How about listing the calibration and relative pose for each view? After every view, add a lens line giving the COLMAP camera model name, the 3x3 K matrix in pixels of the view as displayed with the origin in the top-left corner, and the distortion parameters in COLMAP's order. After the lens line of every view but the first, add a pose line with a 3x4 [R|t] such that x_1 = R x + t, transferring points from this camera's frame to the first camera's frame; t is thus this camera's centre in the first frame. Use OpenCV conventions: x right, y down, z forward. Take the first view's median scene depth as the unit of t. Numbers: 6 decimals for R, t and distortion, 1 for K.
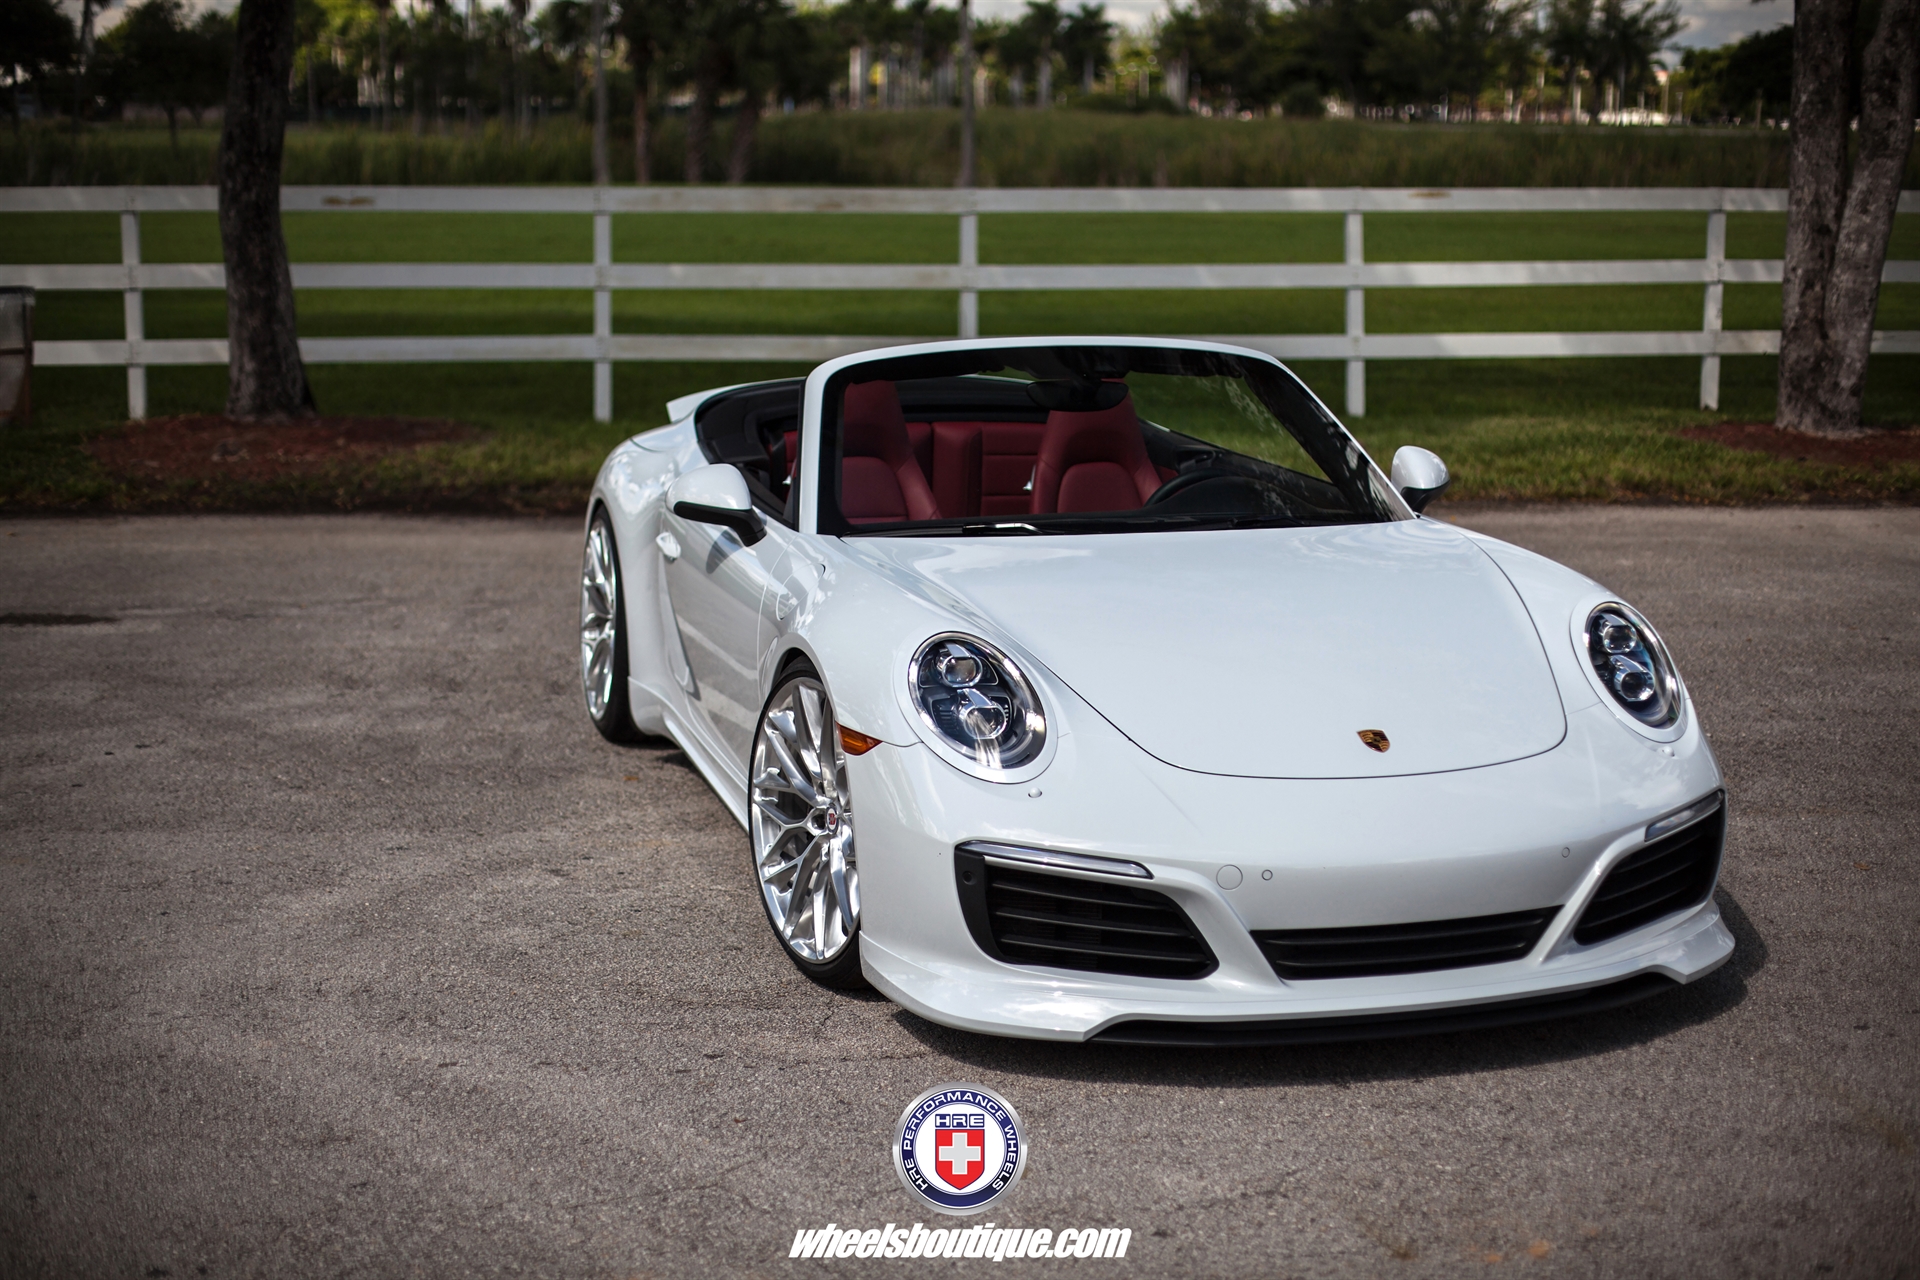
lens RADIAL K [[2861.4, 0, 960.0], [0, 2861.4, 640.0], [0, 0, 1]] dist [-0.139806, 0.144064]
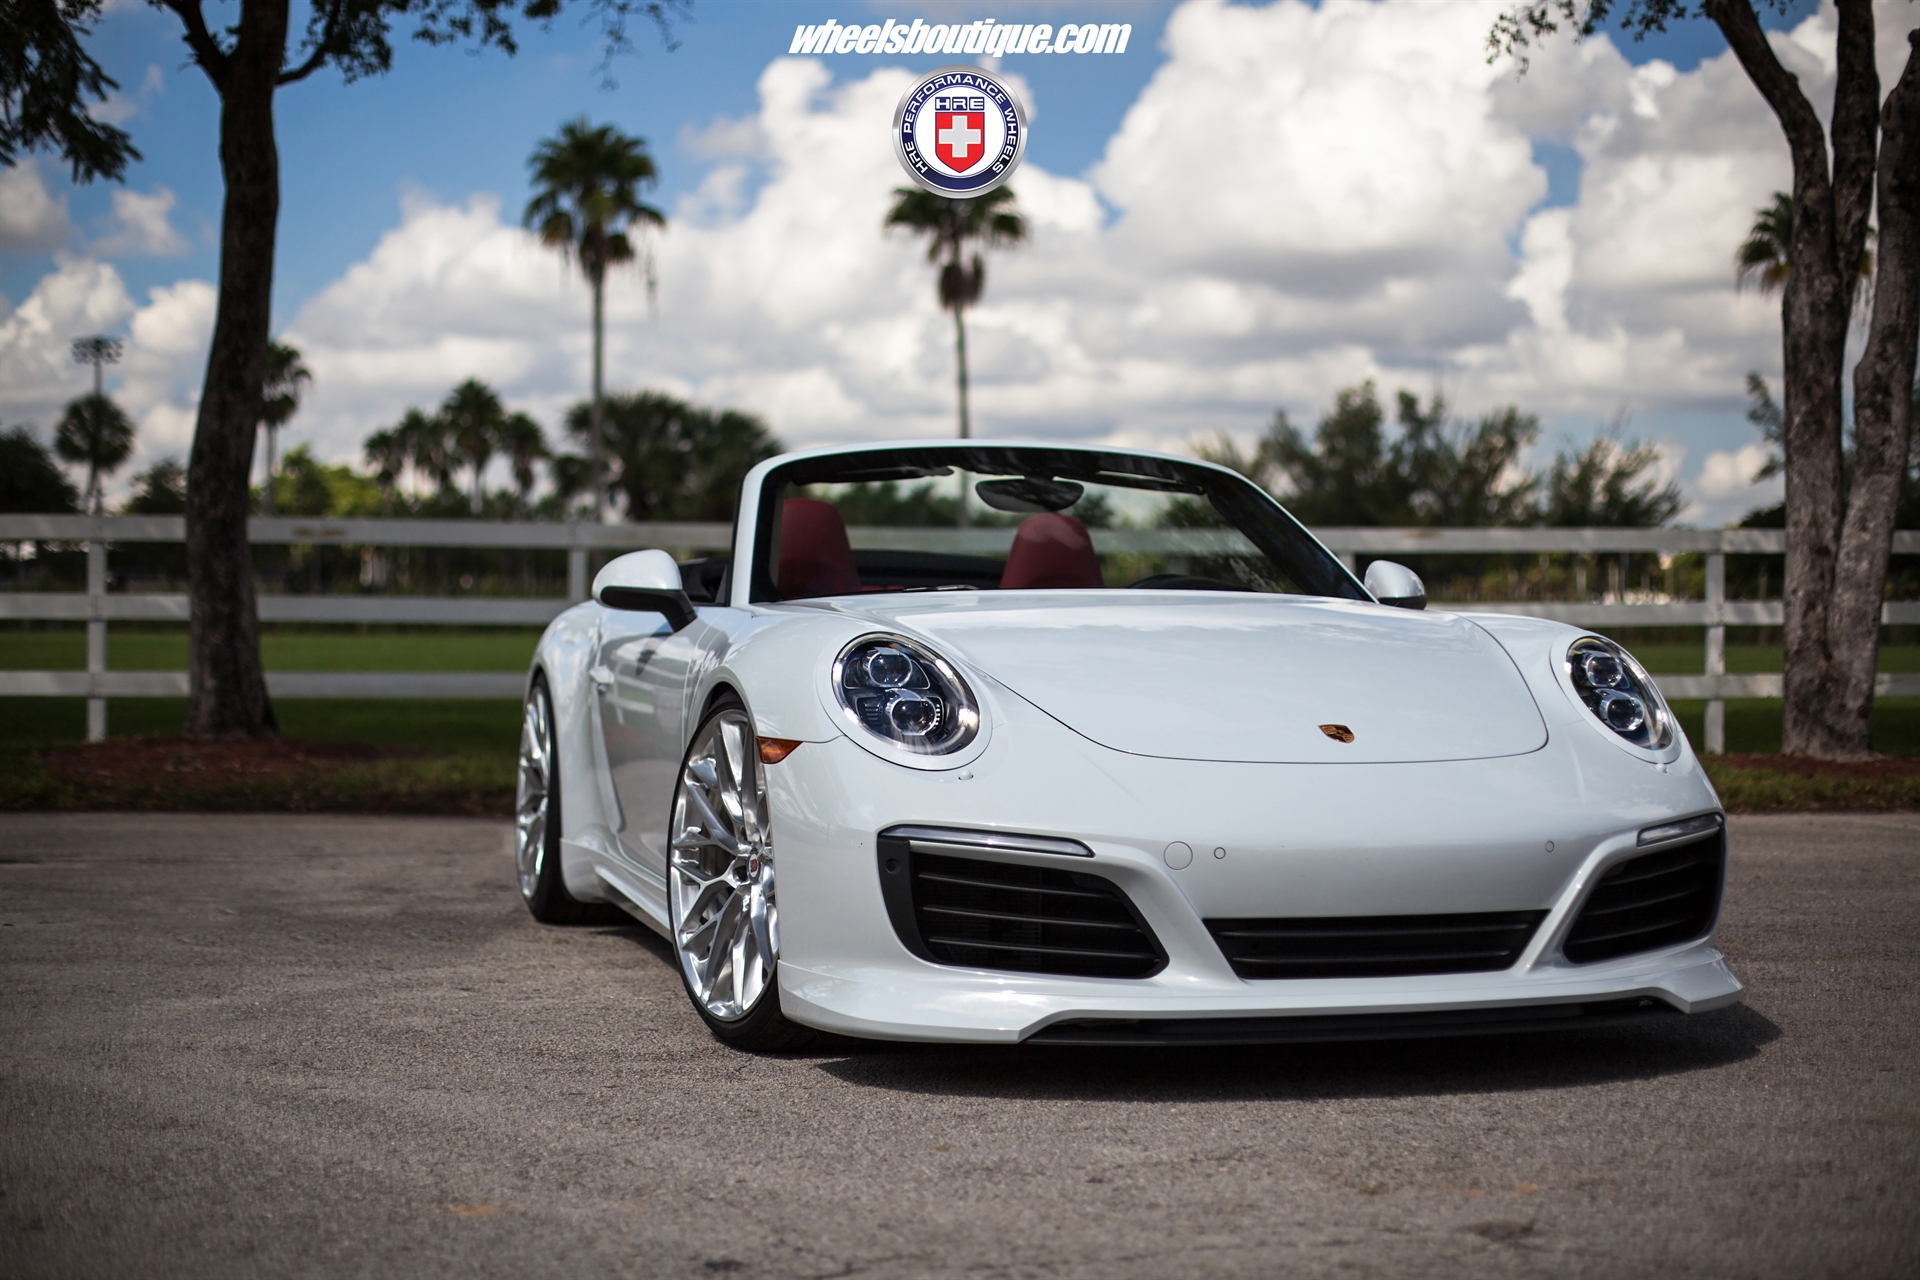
lens RADIAL K [[2887.8, 0, 960.0], [0, 2887.8, 640.0], [0, 0, 1]] dist [-0.123471, 0.057014]
pose [[0.999995, -0.000939, -0.002872, 0.010399], [0.000413, 0.984055, -0.177864, 0.067107], [0.002993, 0.177862, 0.984051, 0.031779]]
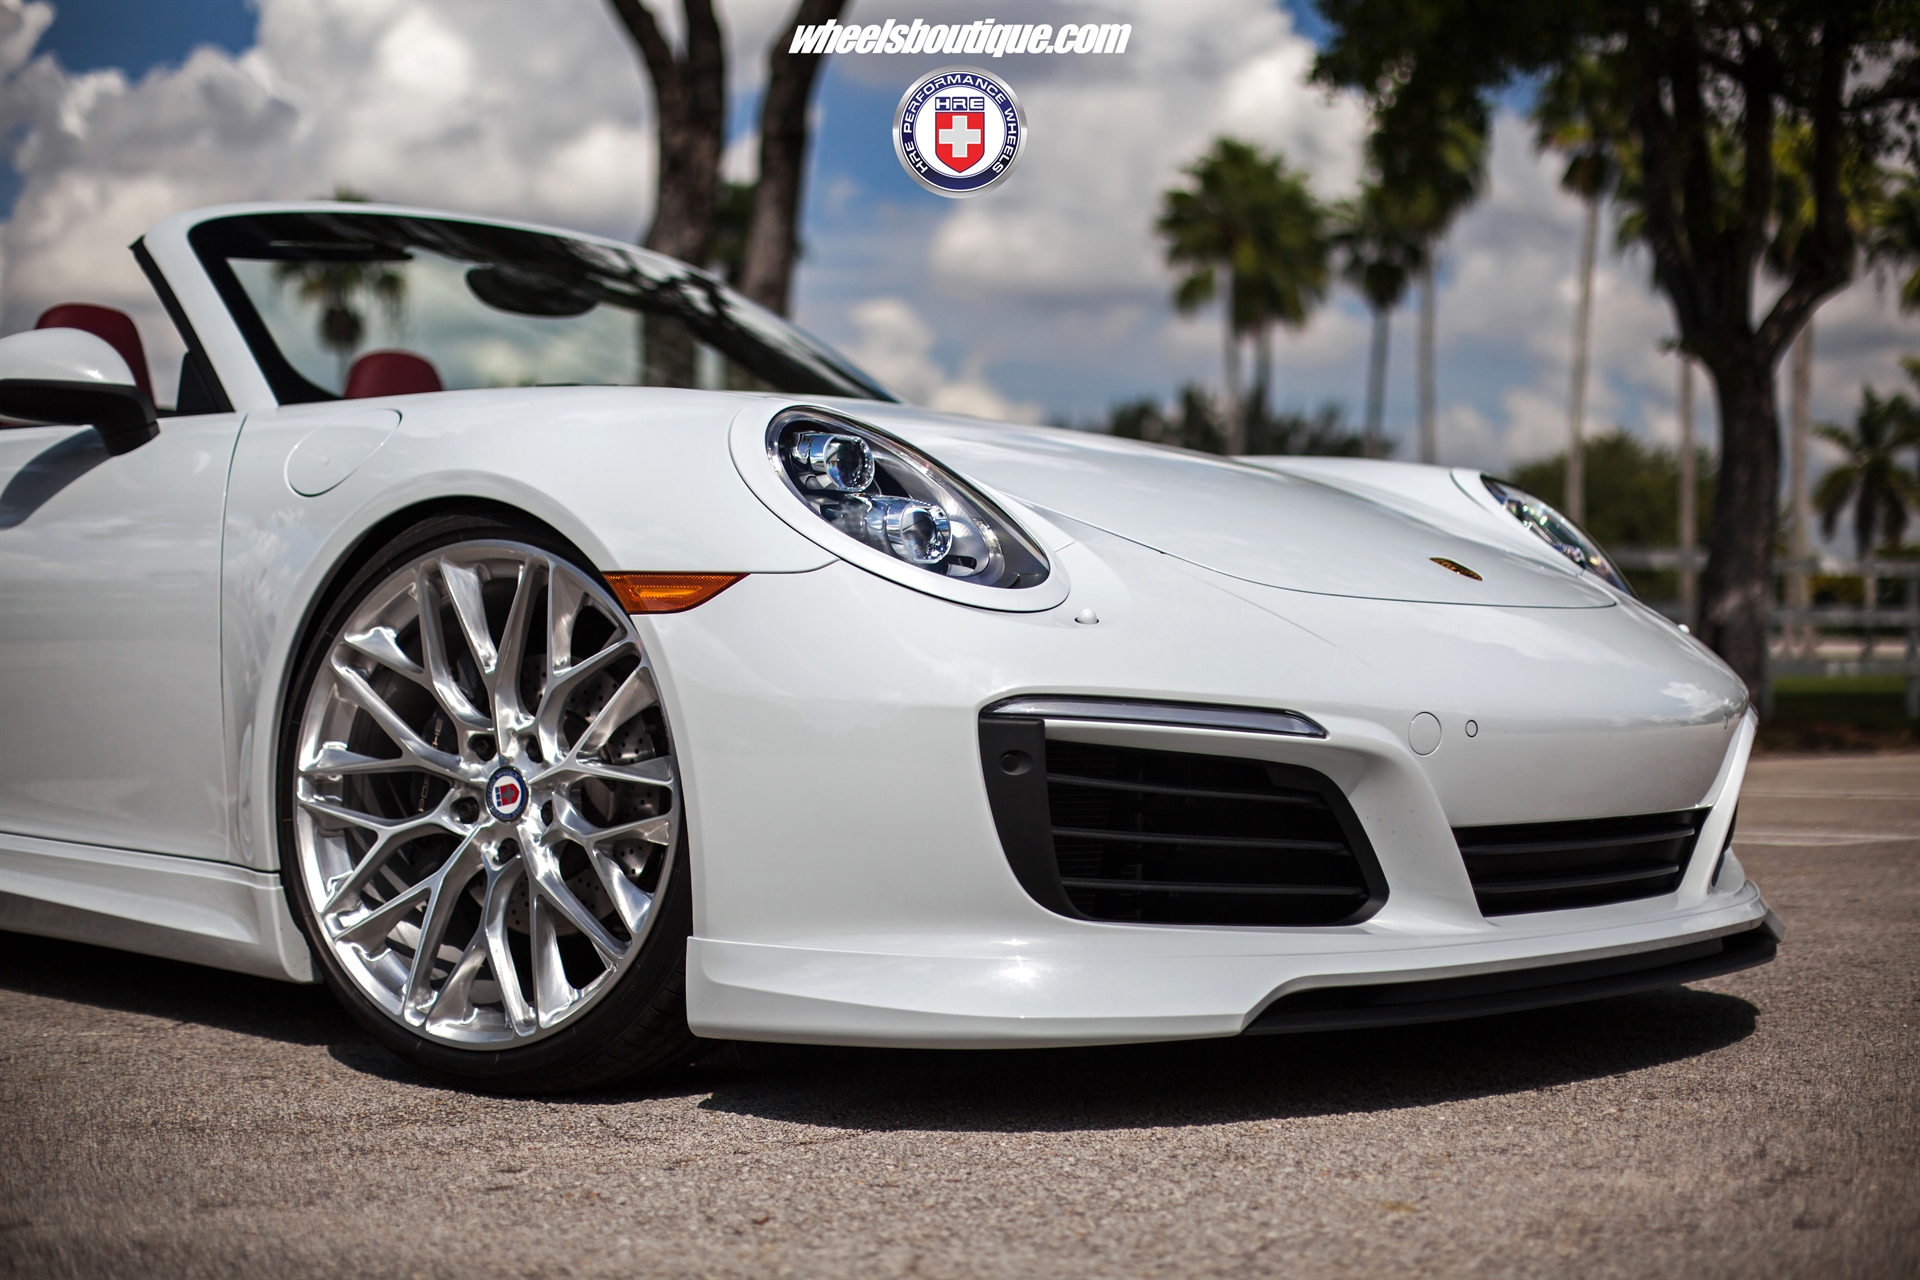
lens RADIAL K [[2887.8, 0, 960.0], [0, 2887.8, 640.0], [0, 0, 1]] dist [-0.123471, 0.057014]
pose [[0.847598, -0.001405, 0.530638, -0.116043], [0.098757, 0.982943, -0.155144, 0.055606], [-0.521369, 0.183904, 0.833279, 0.203421]]
